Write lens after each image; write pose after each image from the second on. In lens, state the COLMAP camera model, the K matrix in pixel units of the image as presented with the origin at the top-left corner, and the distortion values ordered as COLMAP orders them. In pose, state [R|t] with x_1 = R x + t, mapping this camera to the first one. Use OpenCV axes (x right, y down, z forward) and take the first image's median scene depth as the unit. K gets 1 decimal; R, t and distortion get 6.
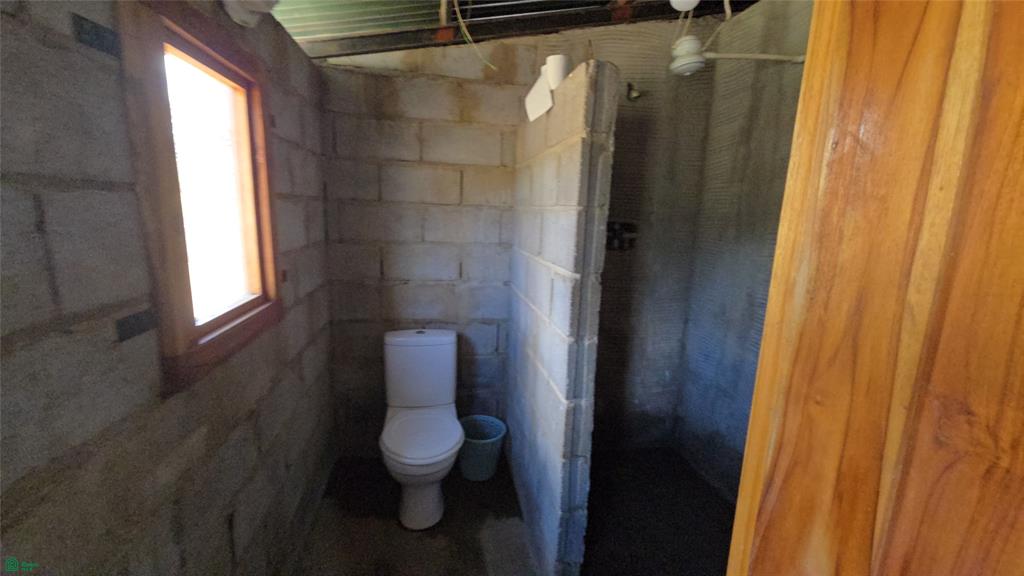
lens RADIAL K [[416.8, 0, 504.9], [0, 416.8, 286.8], [0, 0, 1]] dist [0.018339, -0.010756]
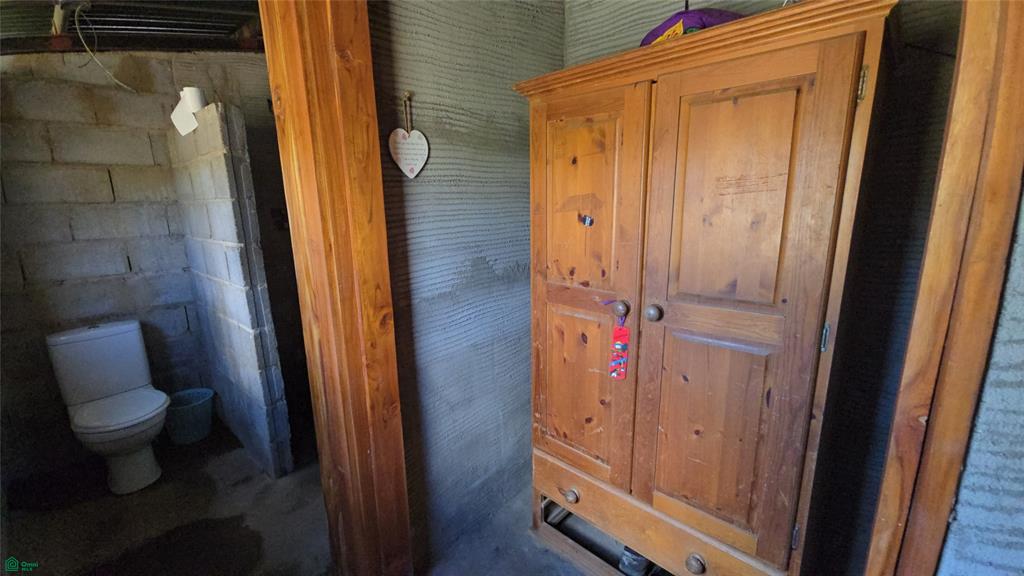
lens RADIAL K [[416.8, 0, 504.9], [0, 416.8, 286.8], [0, 0, 1]] dist [0.018339, -0.010756]
pose [[0.780615, -0.180819, 0.598285, -0.010515], [0.162819, 0.983017, 0.084657, 0.091665], [-0.603432, 0.031327, 0.796799, -0.473347]]
